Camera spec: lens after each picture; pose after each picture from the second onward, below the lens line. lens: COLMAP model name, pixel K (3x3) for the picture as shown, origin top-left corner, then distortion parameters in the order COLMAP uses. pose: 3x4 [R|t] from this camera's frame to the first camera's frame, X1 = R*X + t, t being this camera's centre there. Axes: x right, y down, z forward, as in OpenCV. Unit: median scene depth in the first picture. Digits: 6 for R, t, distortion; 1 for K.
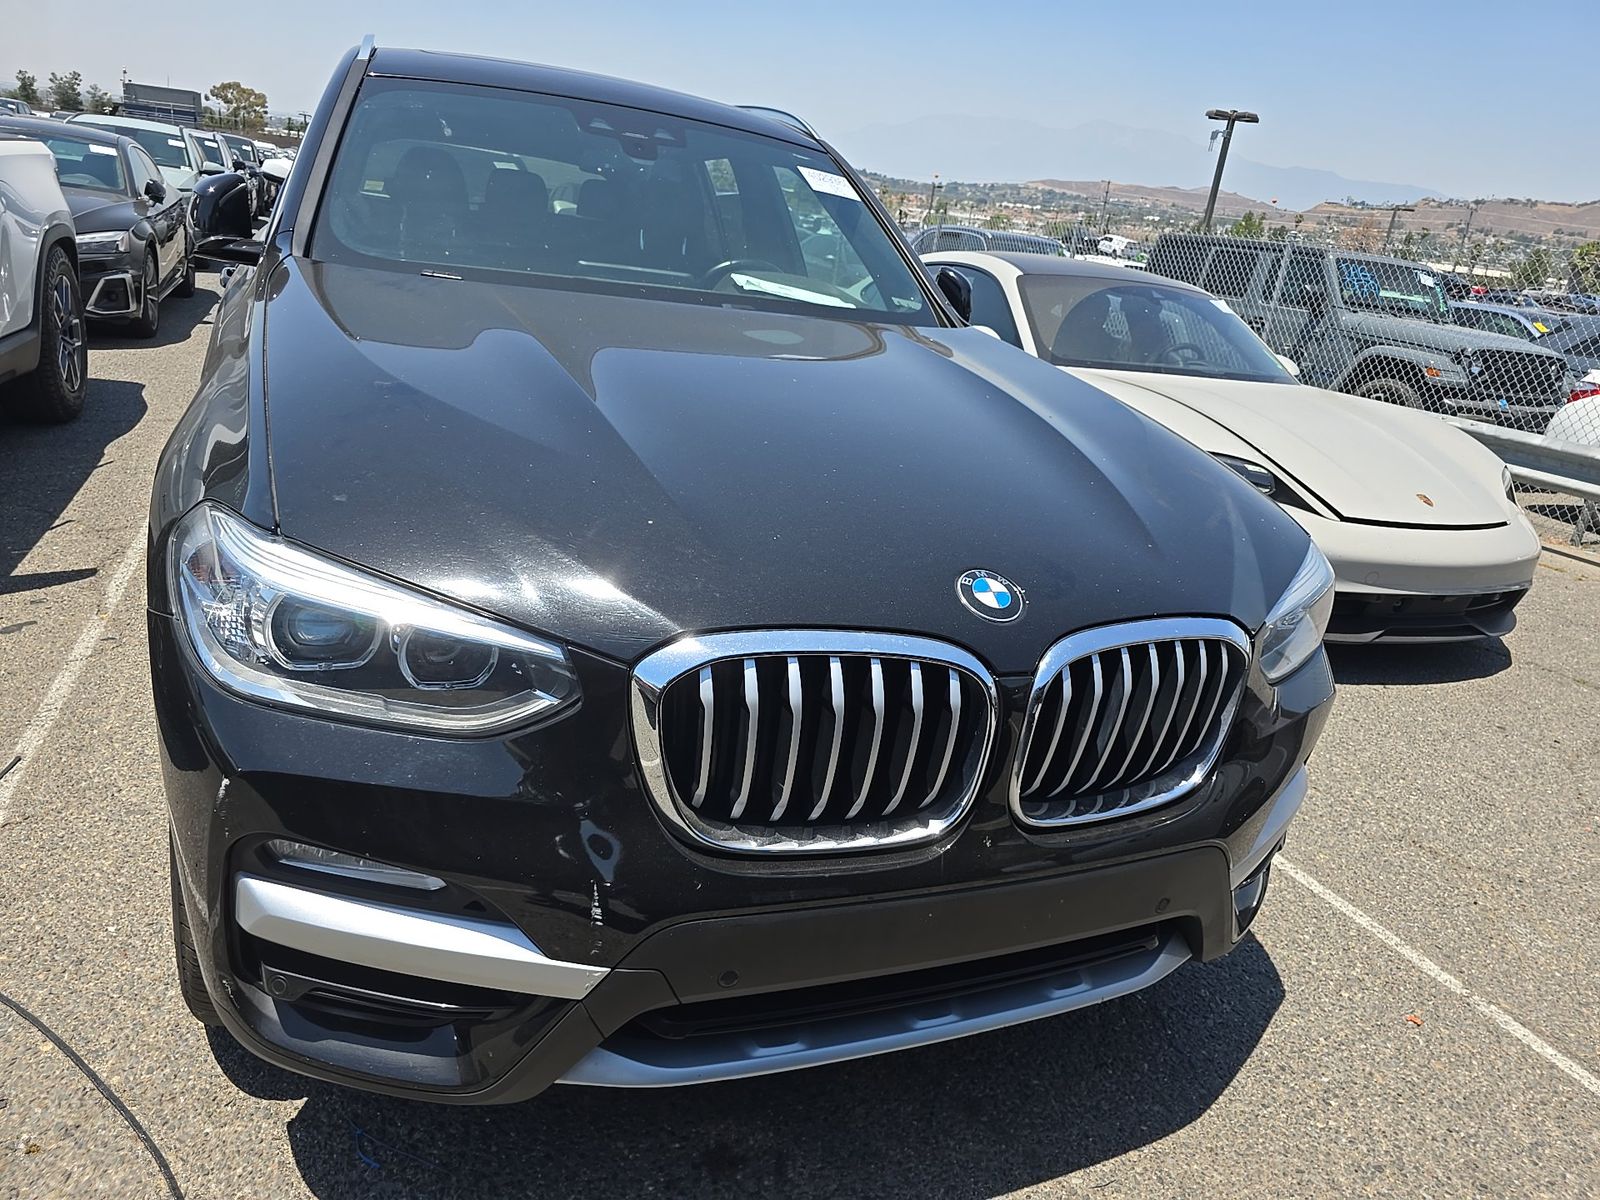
lens RADIAL K [[1092.9, 0, 799.0], [0, 1092.9, 597.0], [0, 0, 1]] dist [0.030617, -0.023298]
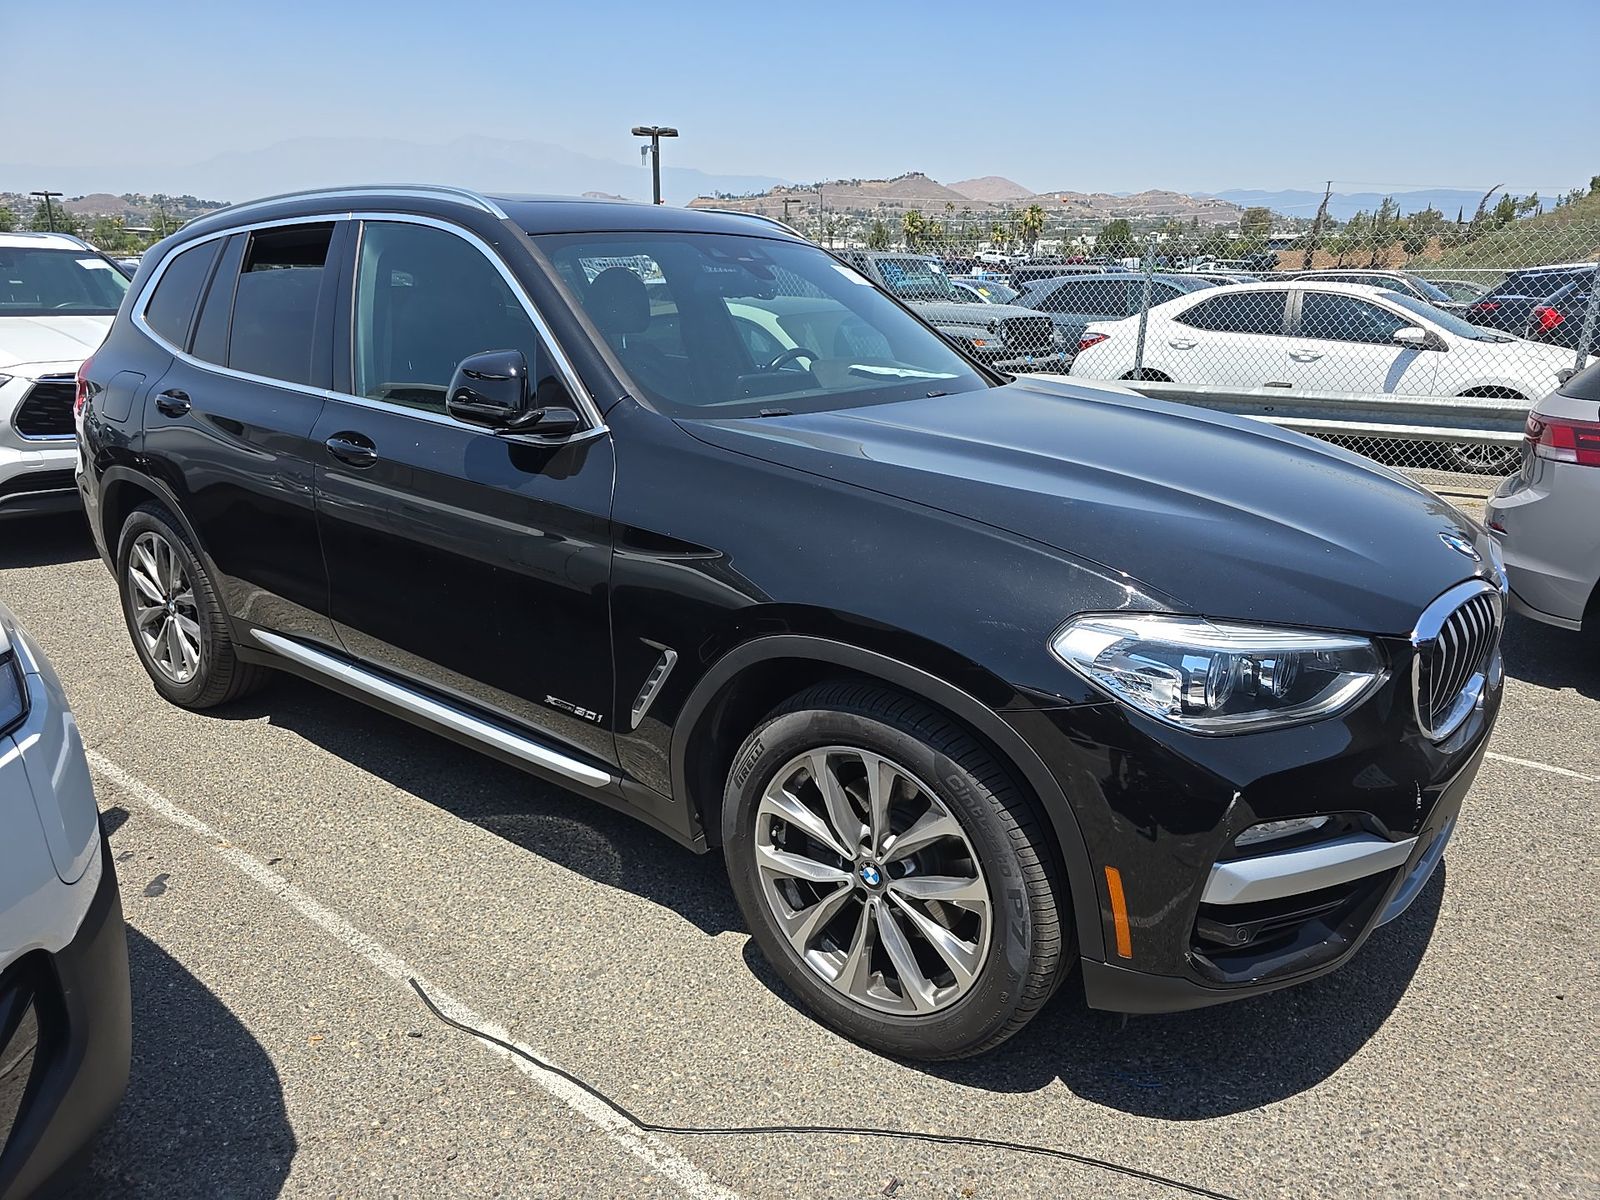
lens RADIAL K [[1092.9, 0, 807.4], [0, 1092.9, 603.5], [0, 0, 1]] dist [0.030617, -0.023298]
pose [[0.862065, -0.254191, 0.438440, -0.149103], [0.256069, 0.965035, 0.056006, -0.027793], [-0.437346, 0.063990, 0.897014, -0.003829]]
